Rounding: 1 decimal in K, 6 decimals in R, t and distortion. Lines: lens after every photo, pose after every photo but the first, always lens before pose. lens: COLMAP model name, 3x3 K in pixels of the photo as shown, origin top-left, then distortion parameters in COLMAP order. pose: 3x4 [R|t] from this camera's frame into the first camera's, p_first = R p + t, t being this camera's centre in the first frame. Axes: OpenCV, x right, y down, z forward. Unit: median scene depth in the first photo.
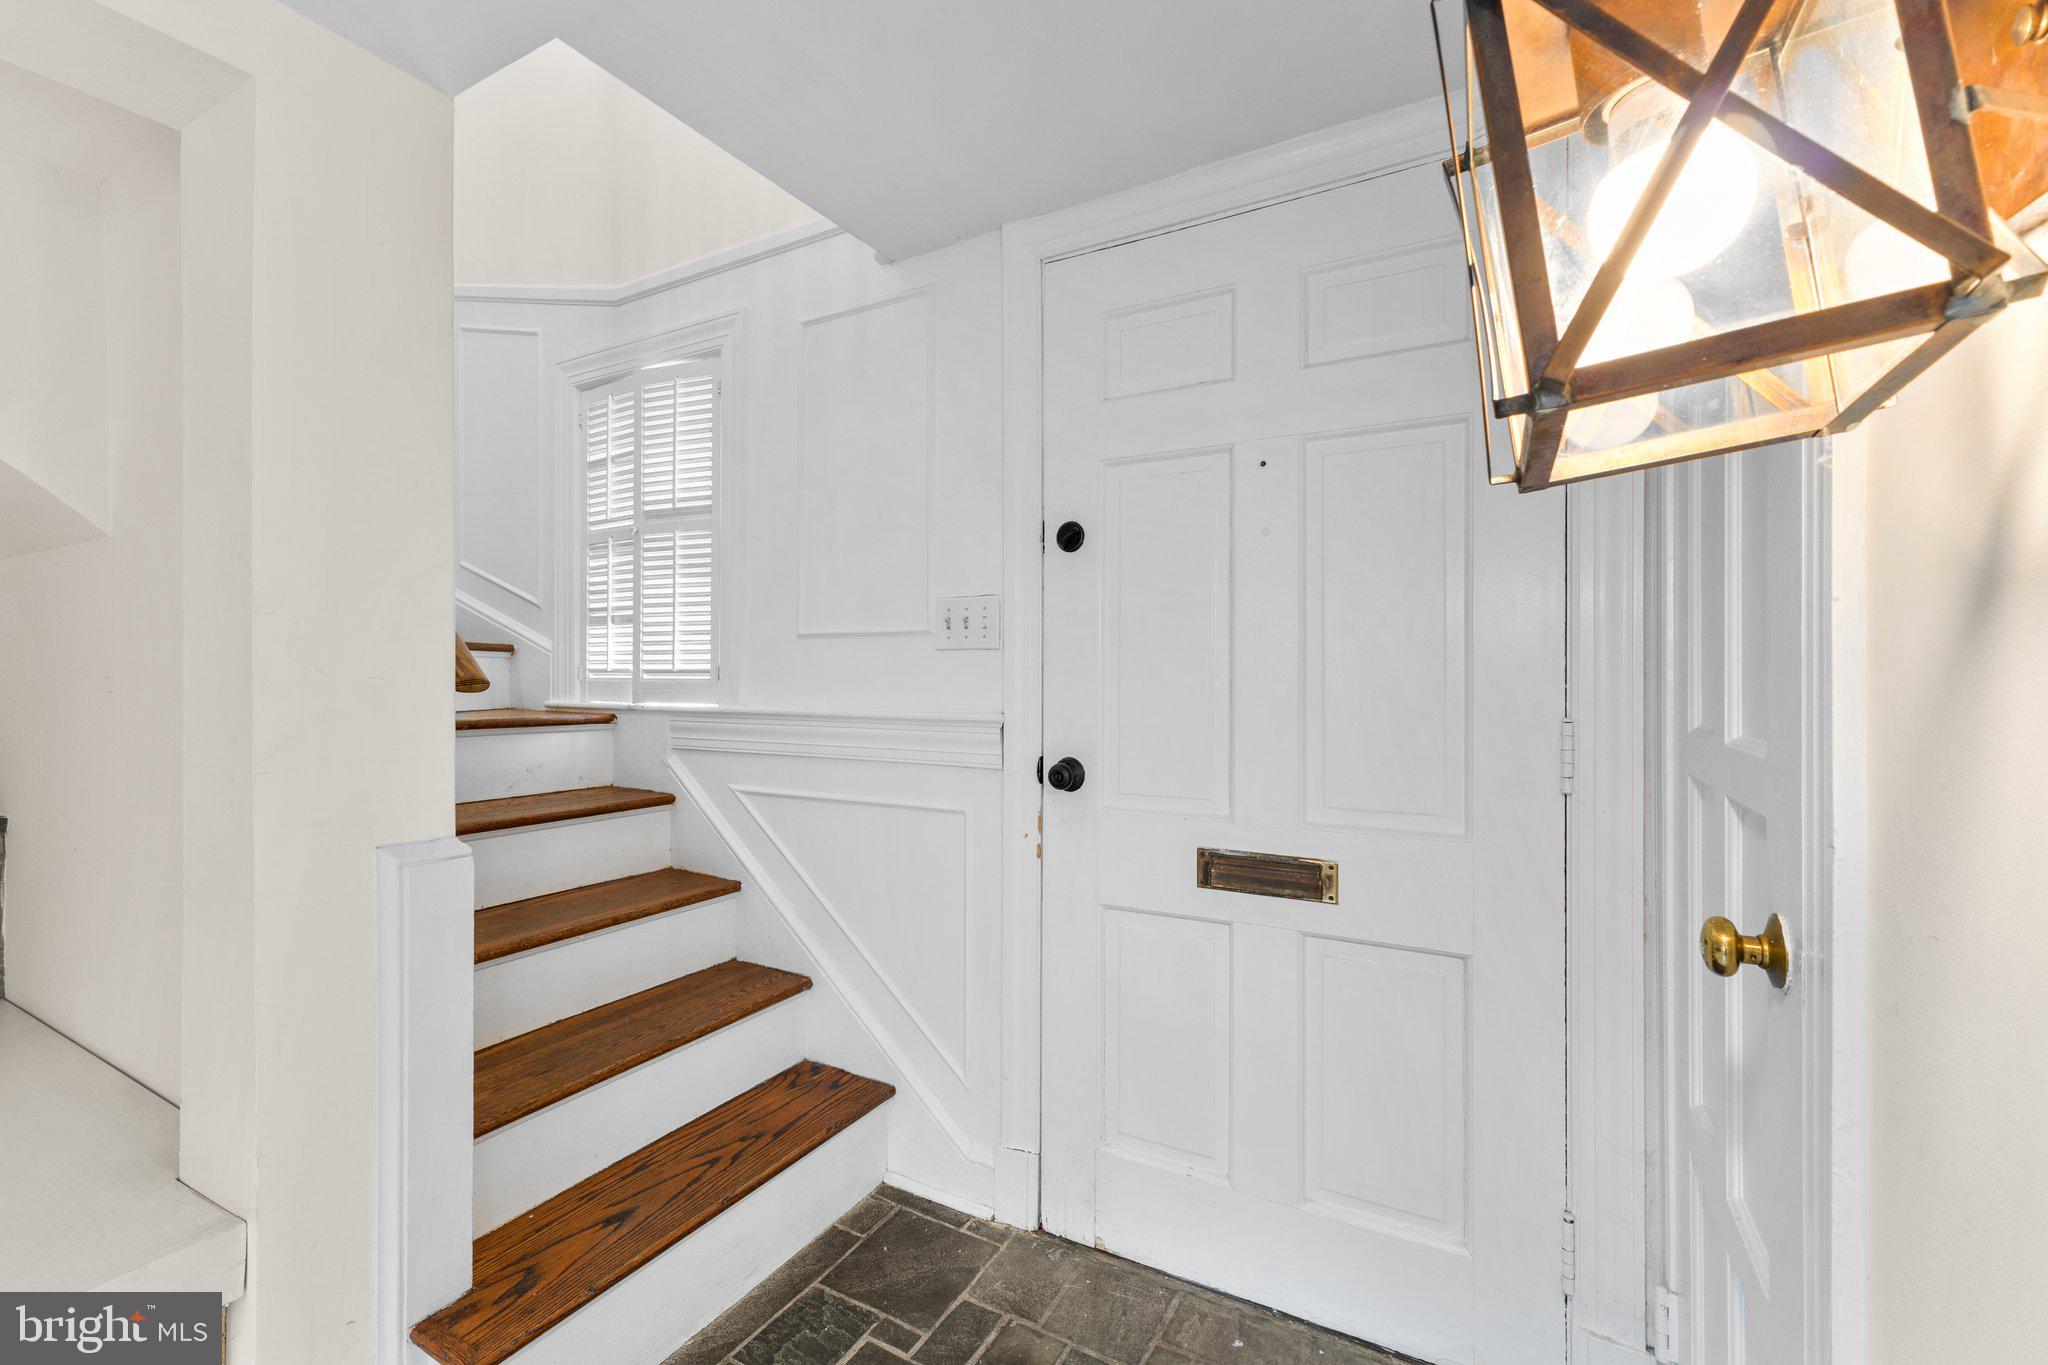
lens RADIAL K [[861.4, 0, 1024.1], [0, 861.4, 676.3], [0, 0, 1]] dist [0.006872, -0.001331]
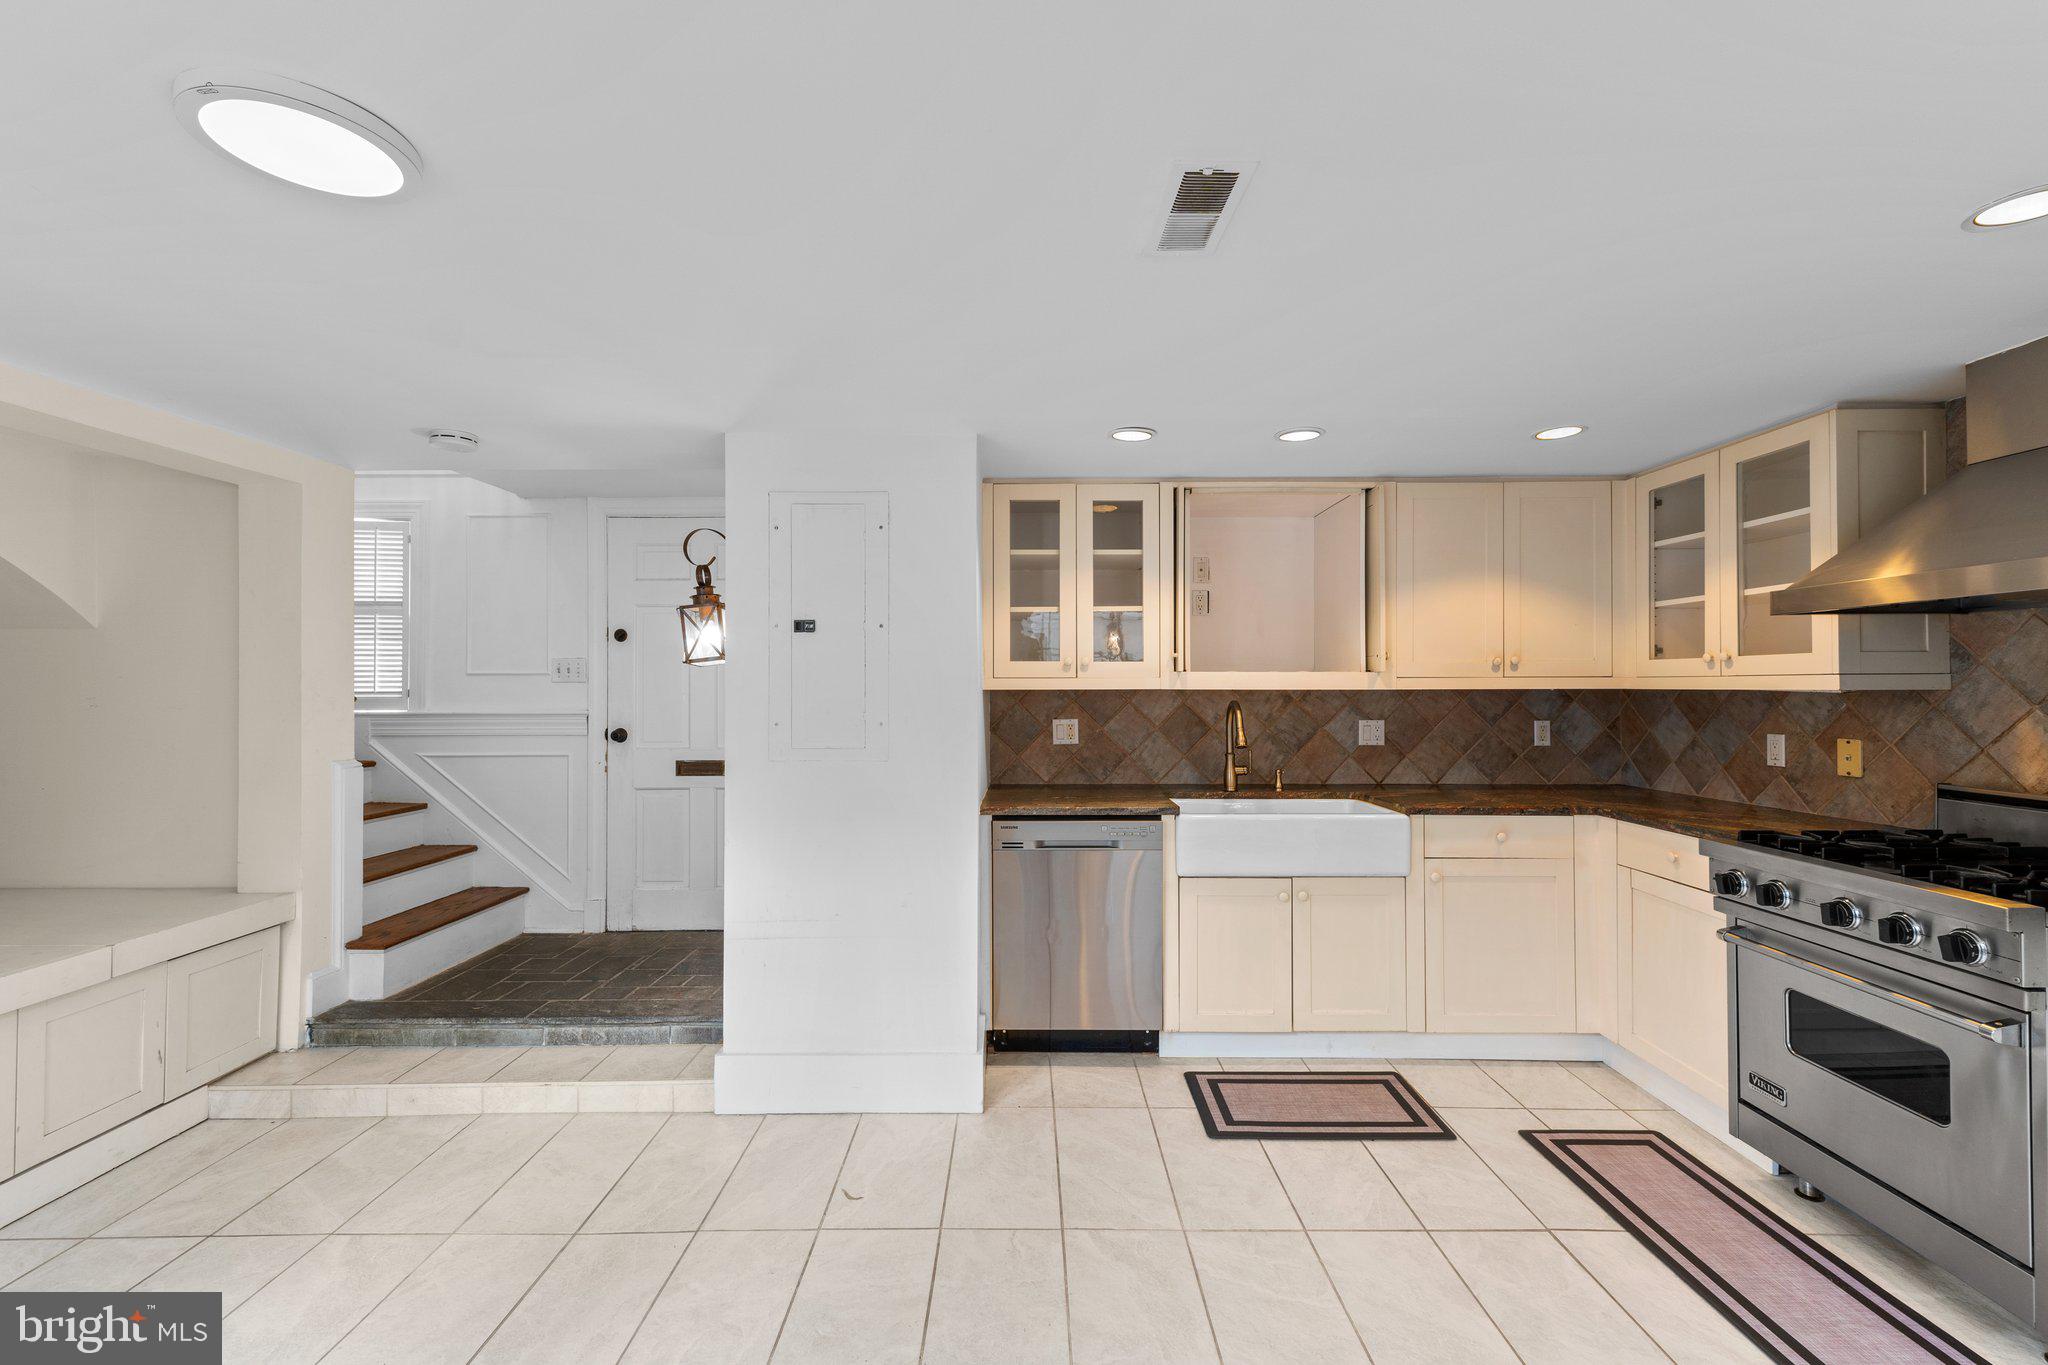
lens RADIAL K [[861.4, 0, 1029.0], [0, 861.4, 680.0], [0, 0, 1]] dist [0.006872, -0.001331]
pose [[0.874191, 0.000028, 0.485582, -0.117854], [0.005056, 0.999945, -0.009160, -0.010808], [-0.485556, 0.010463, 0.874143, -1.630269]]
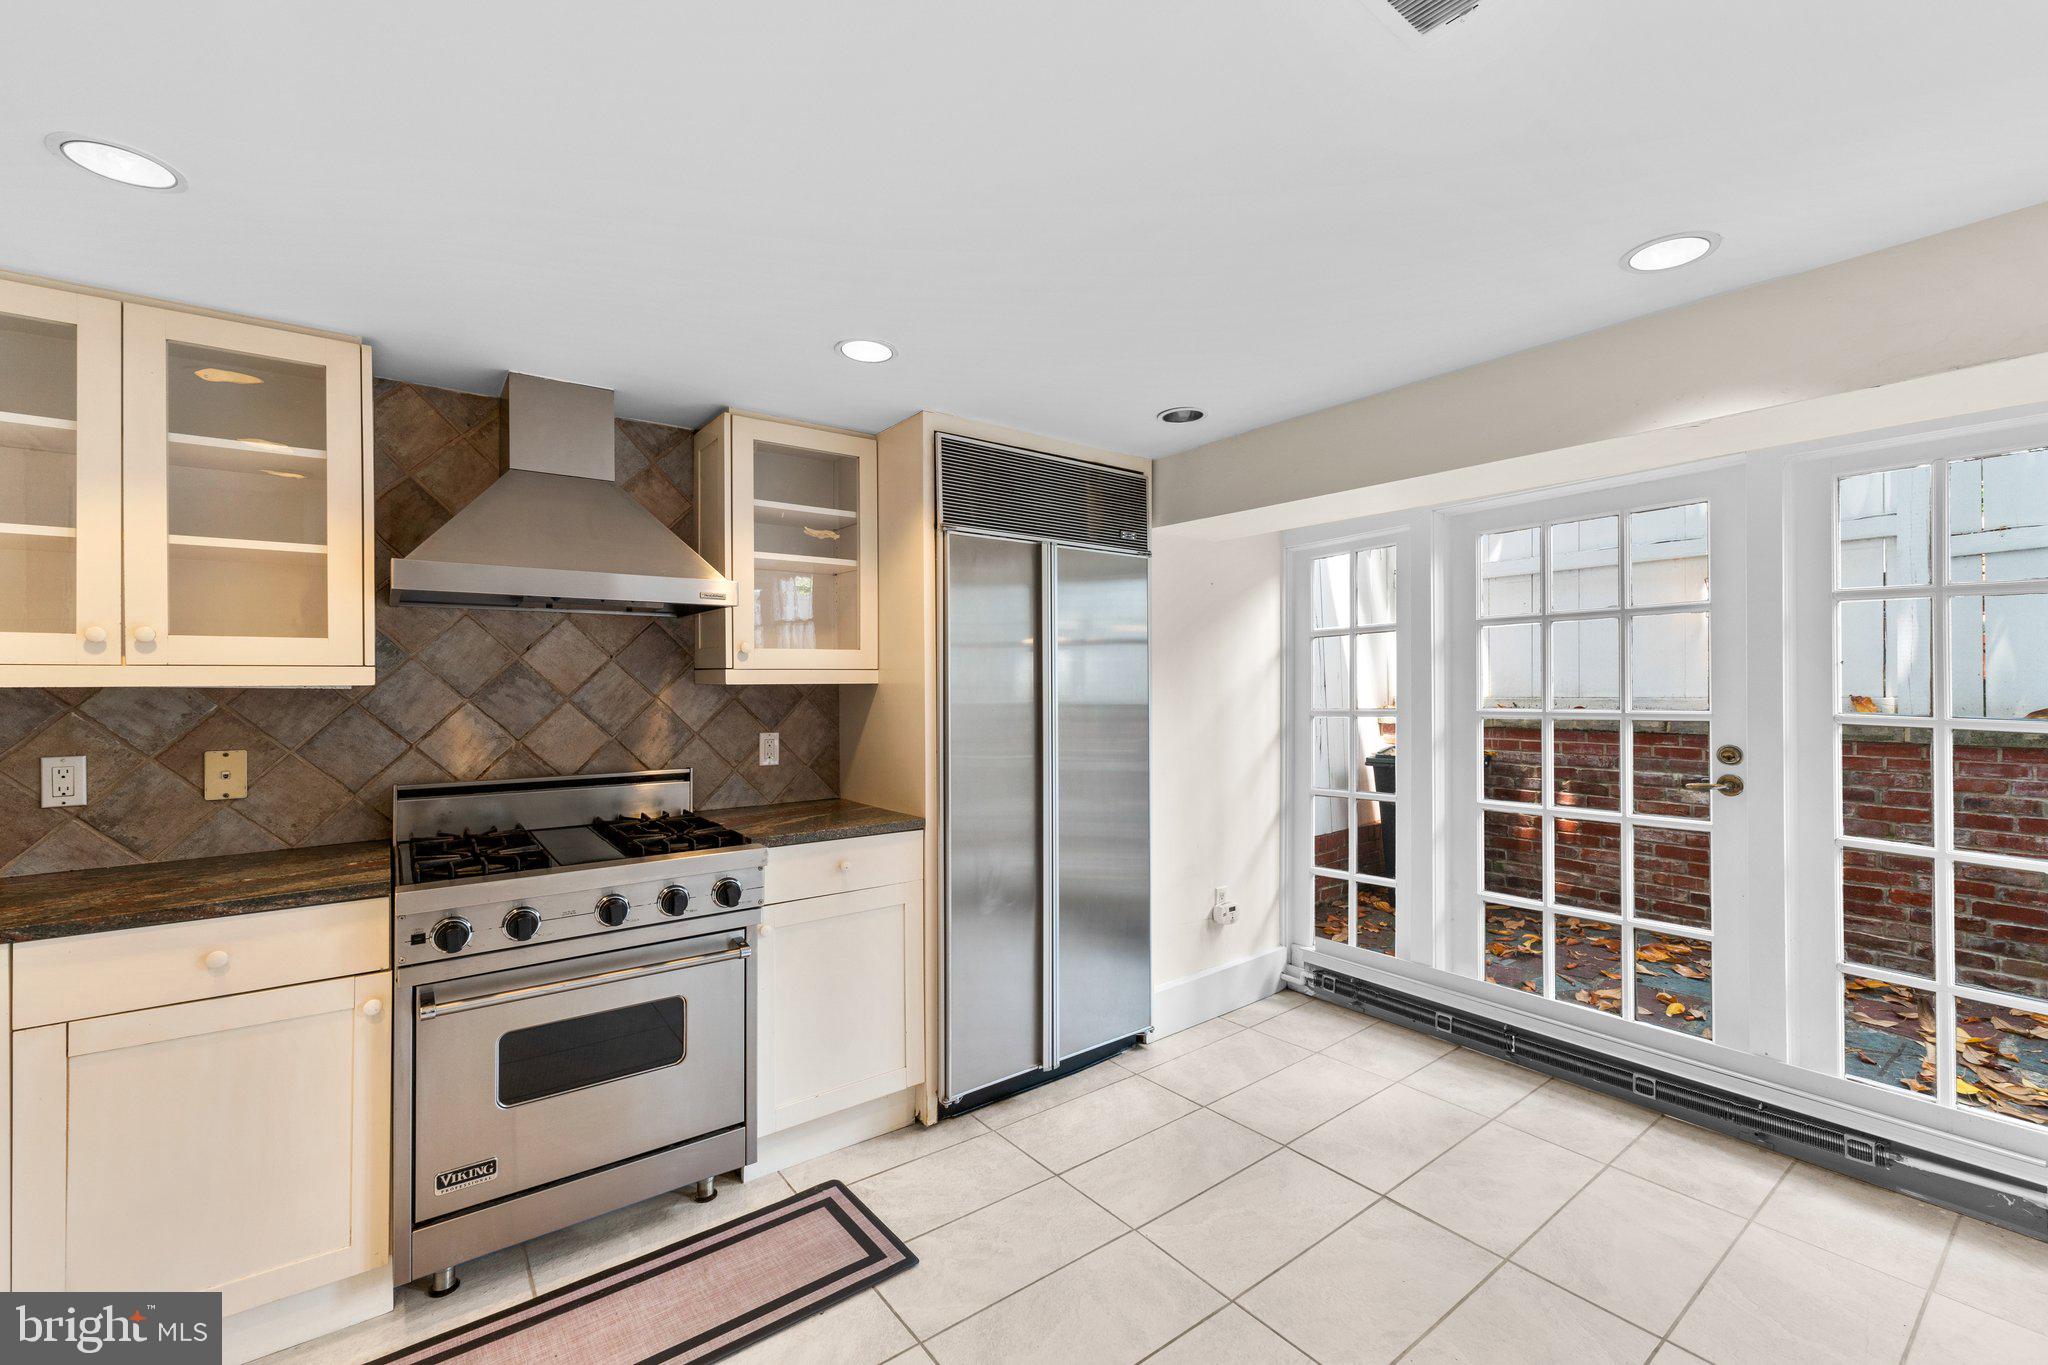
lens RADIAL K [[861.4, 0, 1035.0], [0, 861.4, 680.7], [0, 0, 1]] dist [0.006872, -0.001331]
pose [[-0.912832, 0.004345, 0.408313, 0.438980], [0.005245, 0.999986, 0.001085, -0.003001], [-0.408302, 0.003132, -0.912842, -0.308872]]
